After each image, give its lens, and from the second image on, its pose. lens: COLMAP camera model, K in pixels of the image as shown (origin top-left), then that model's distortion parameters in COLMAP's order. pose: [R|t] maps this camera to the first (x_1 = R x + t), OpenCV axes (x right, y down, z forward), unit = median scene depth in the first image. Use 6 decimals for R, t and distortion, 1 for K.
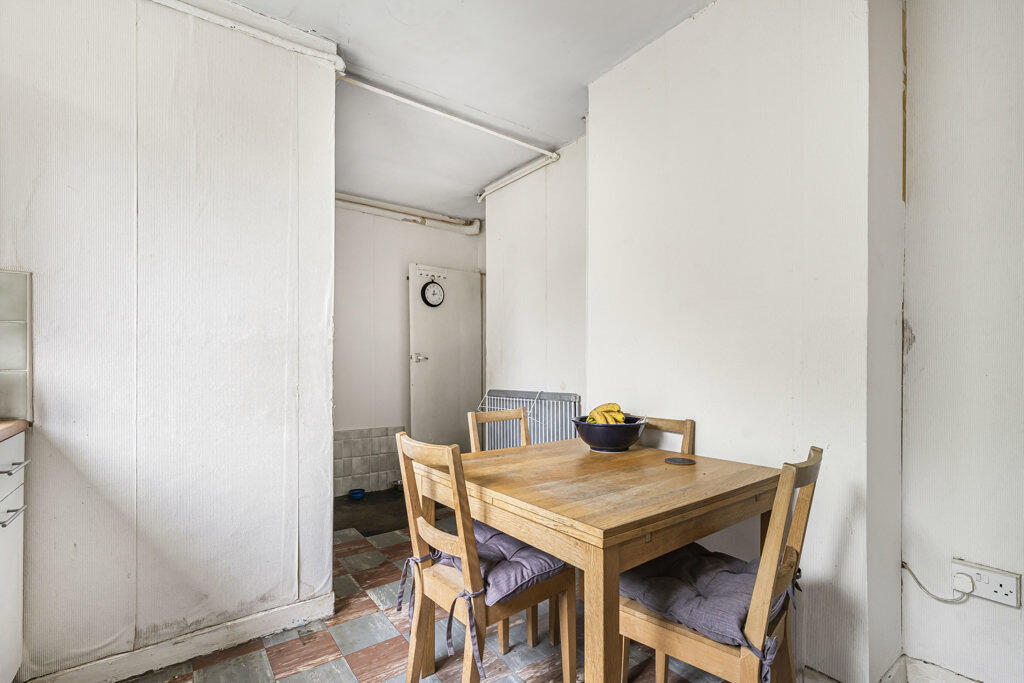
lens RADIAL K [[475.0, 0, 511.0], [0, 475.0, 362.0], [0, 0, 1]] dist [-0.001706, -0.000049]
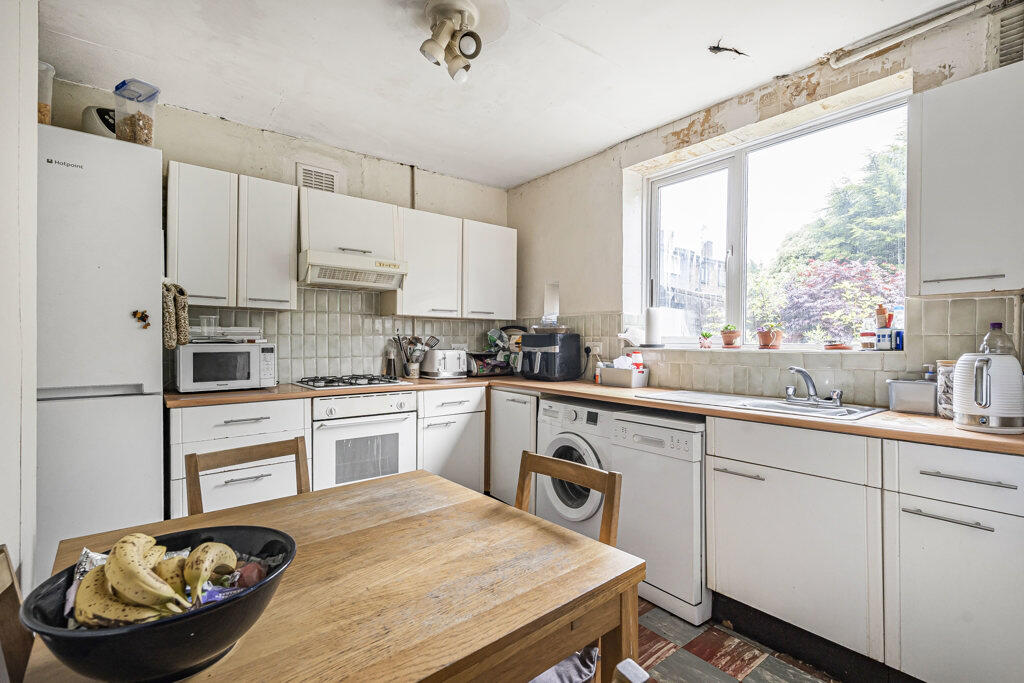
lens RADIAL K [[458.3, 0, 512.0], [0, 458.3, 341.5], [0, 0, 1]] dist [-0.002960, -0.000181]
pose [[-0.998744, -0.001708, -0.050074, -0.028295], [-0.001283, 0.999963, -0.008520, -0.055634], [0.050086, -0.008445, -0.998709, 1.739574]]
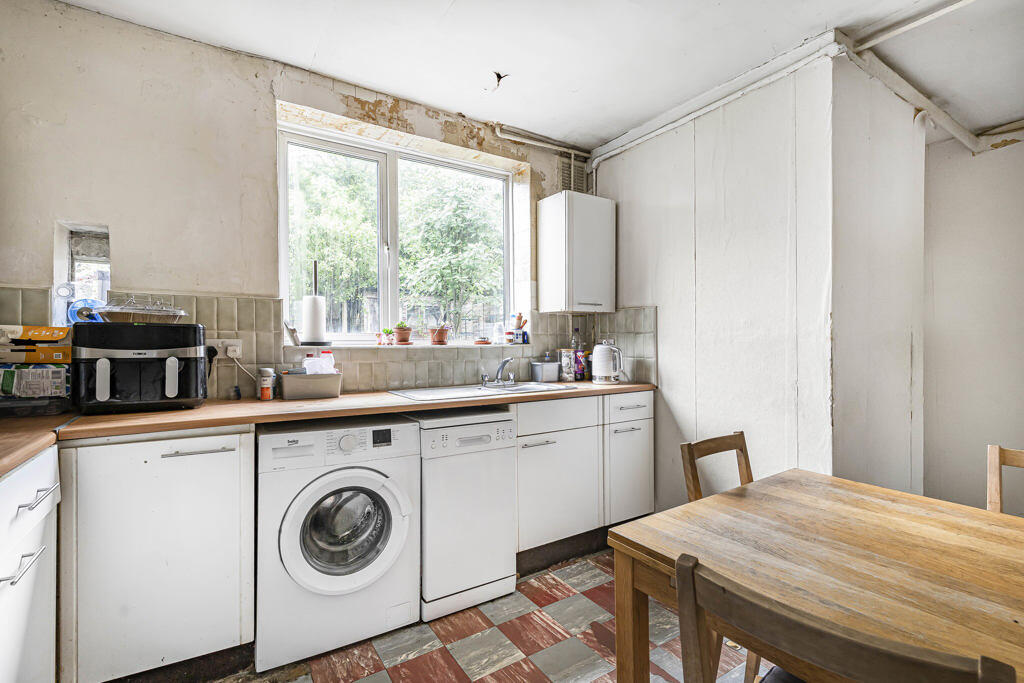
lens RADIAL K [[469.0, 0, 512.0], [0, 469.0, 341.5], [0, 0, 1]] dist [0.010192, -0.000032]
pose [[-0.058388, 0.007397, -0.998267, 0.872016], [0.007584, 0.999947, 0.006966, -0.067785], [0.998265, -0.007164, -0.058441, 0.549201]]
